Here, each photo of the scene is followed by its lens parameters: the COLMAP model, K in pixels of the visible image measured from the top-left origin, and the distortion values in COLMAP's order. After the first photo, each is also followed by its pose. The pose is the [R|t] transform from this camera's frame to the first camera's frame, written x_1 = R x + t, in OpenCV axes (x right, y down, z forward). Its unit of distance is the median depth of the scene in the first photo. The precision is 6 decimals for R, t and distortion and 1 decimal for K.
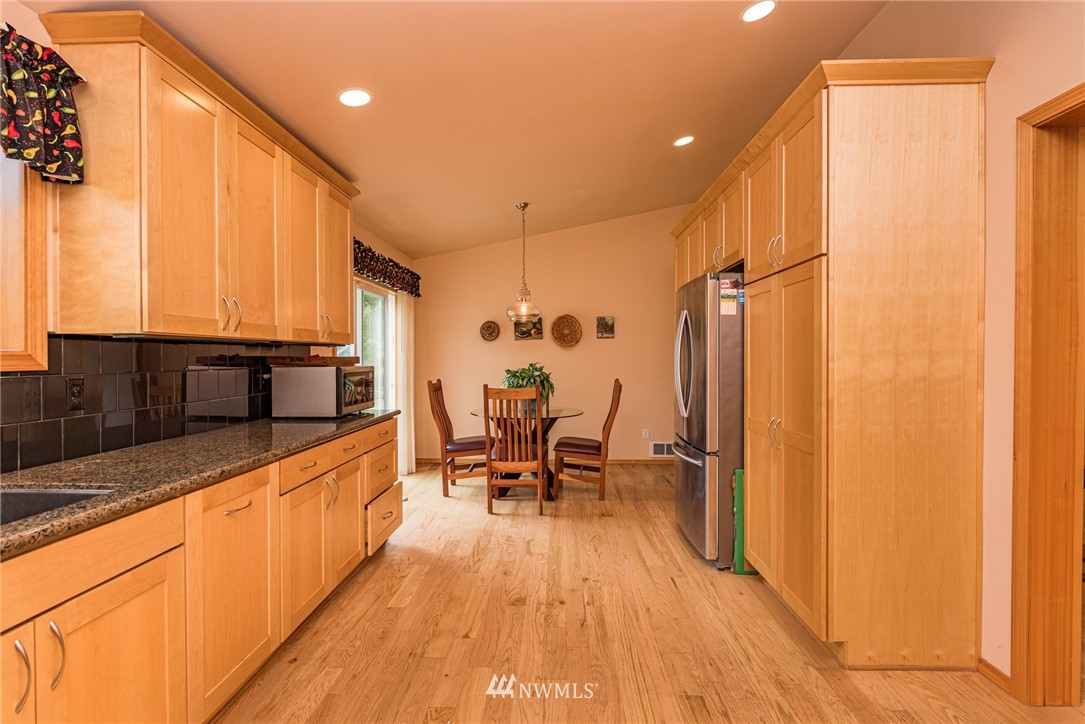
lens RADIAL K [[564.6, 0, 542.6], [0, 564.6, 364.5], [0, 0, 1]] dist [-0.002152, -0.003483]
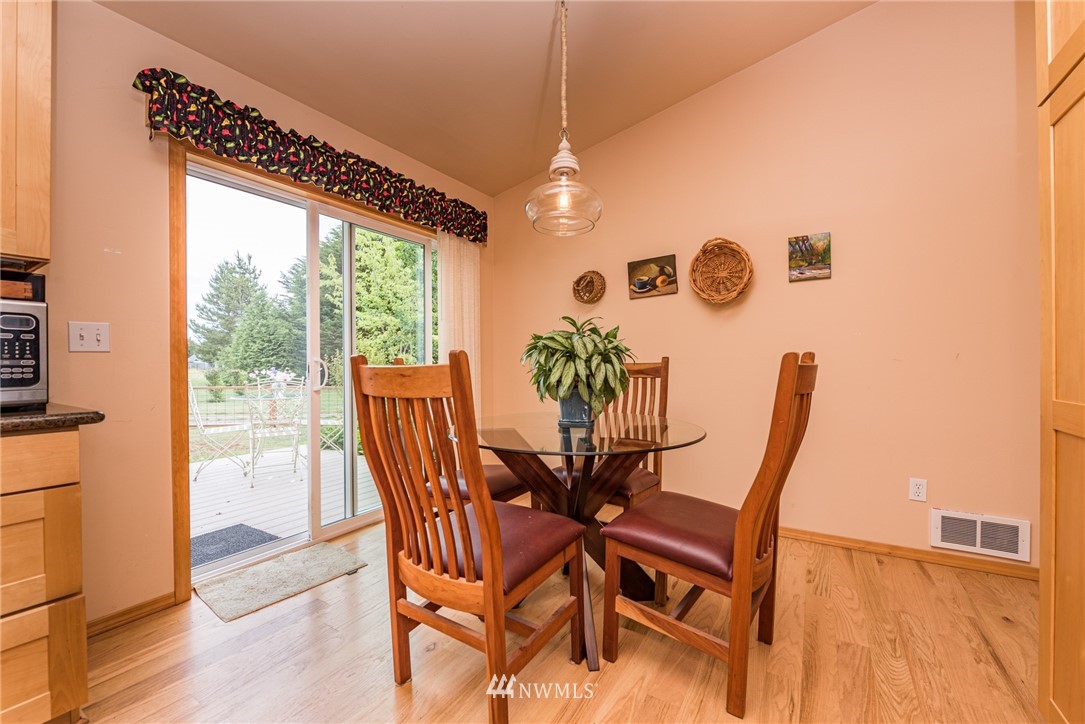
lens RADIAL K [[433.5, 0, 543.9], [0, 433.5, 365.0], [0, 0, 1]] dist [-0.002819, -0.000947]
pose [[0.857584, 0.001234, -0.514343, 0.107256], [-0.003010, 0.999992, -0.002620, 0.027691], [0.514336, 0.003795, 0.857581, 0.568480]]
